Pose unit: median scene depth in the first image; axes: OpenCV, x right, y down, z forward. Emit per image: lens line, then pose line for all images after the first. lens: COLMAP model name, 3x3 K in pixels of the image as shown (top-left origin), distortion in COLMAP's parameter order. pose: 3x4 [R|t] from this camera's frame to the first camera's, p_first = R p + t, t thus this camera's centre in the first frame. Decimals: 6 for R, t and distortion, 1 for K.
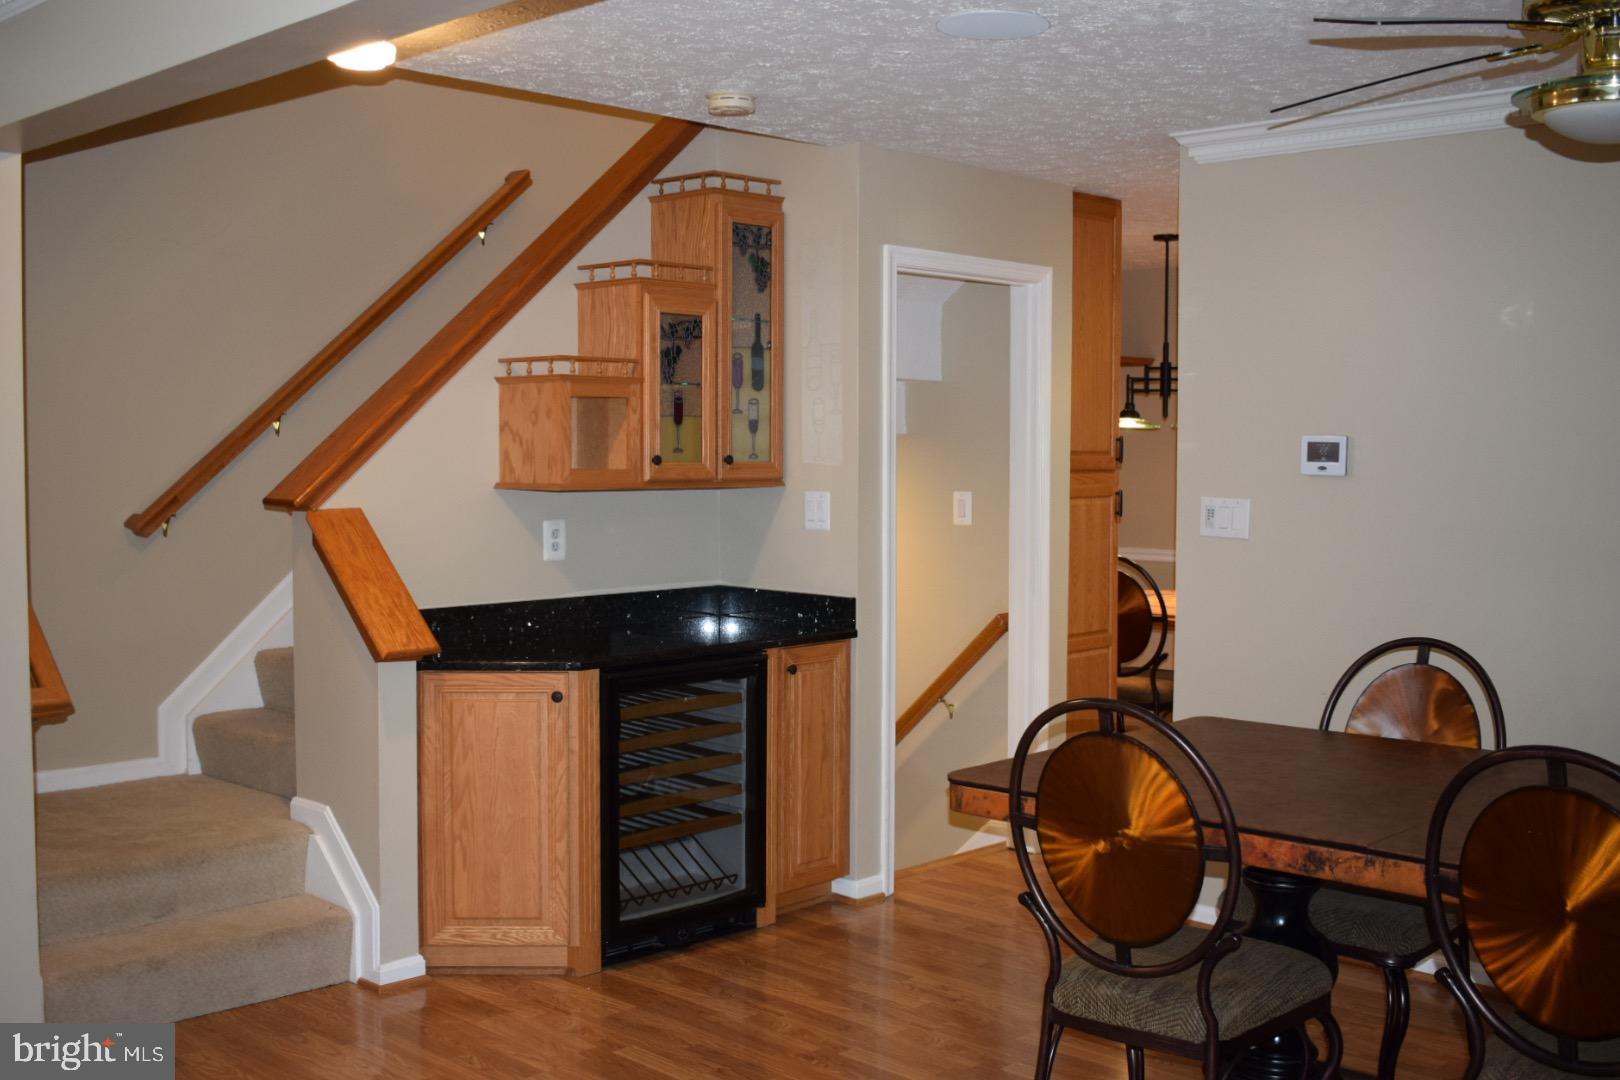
lens RADIAL K [[1735.9, 0, 809.9], [0, 1735.9, 523.7], [0, 0, 1]] dist [0.031309, 0.000000]
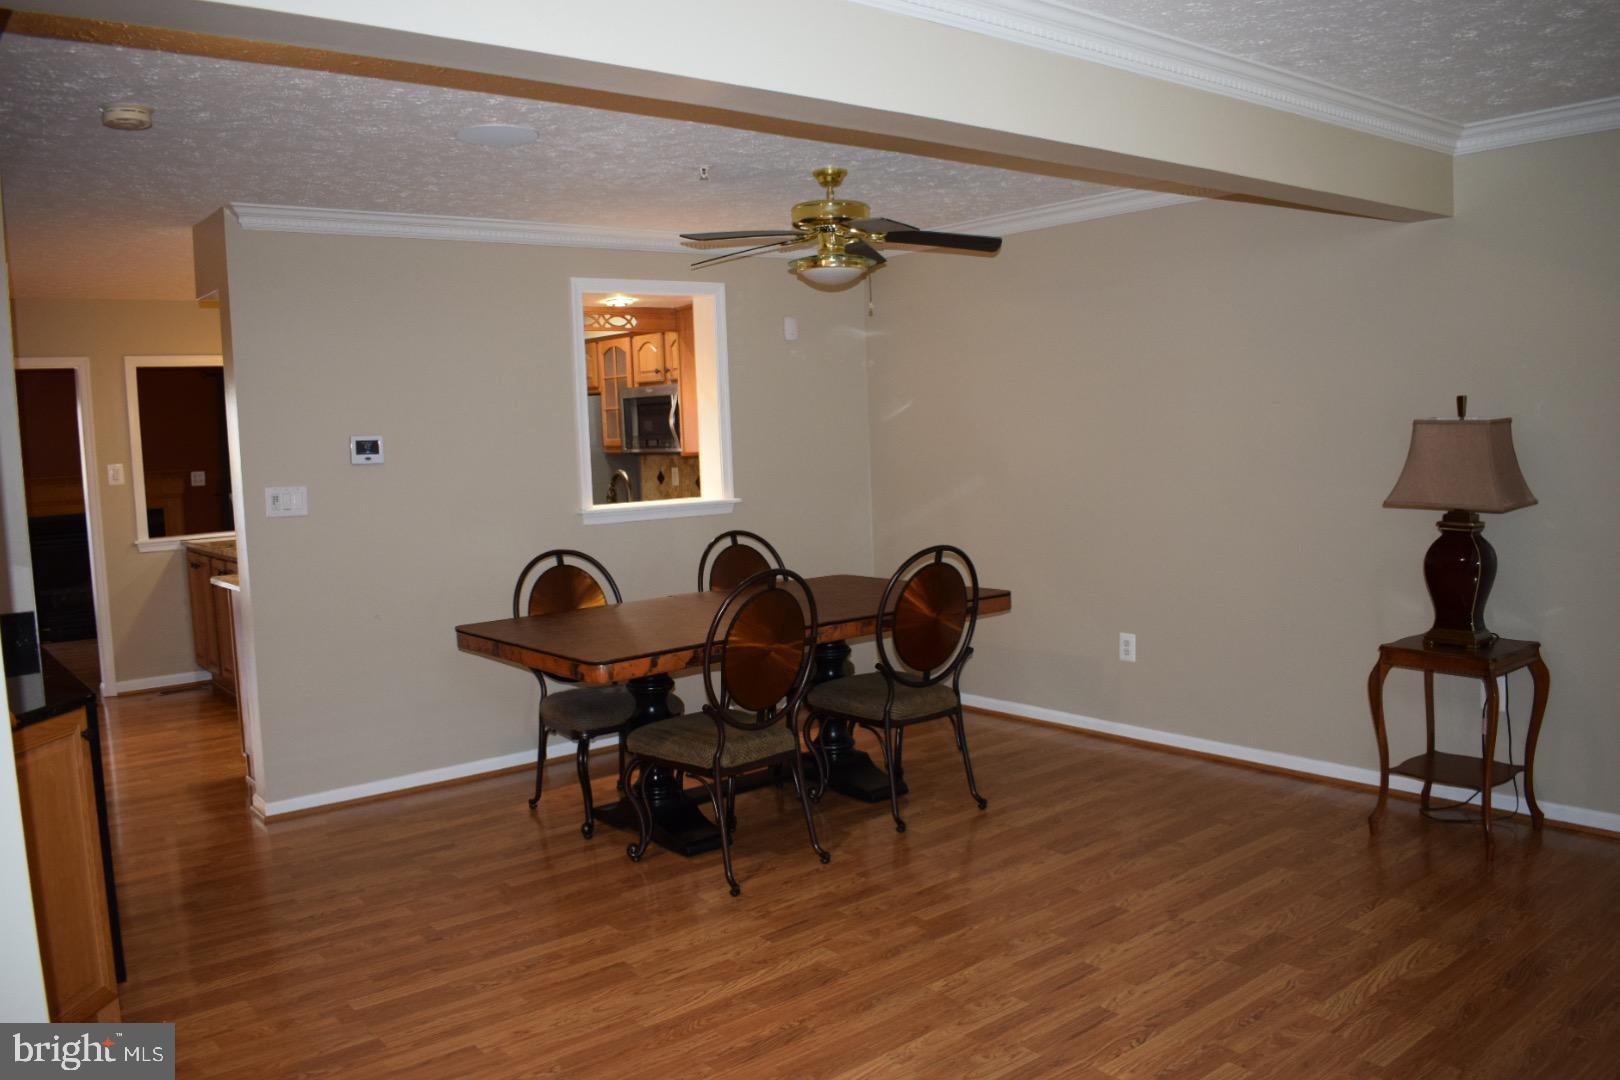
lens RADIAL K [[1264.3, 0, 808.3], [0, 1264.3, 554.0], [0, 0, 1]] dist [-0.088048, -0.003365]
pose [[0.113447, -0.109163, 0.987529, -0.720250], [0.083872, 0.991450, 0.099961, -0.027546], [-0.989998, 0.071486, 0.121633, 0.542038]]
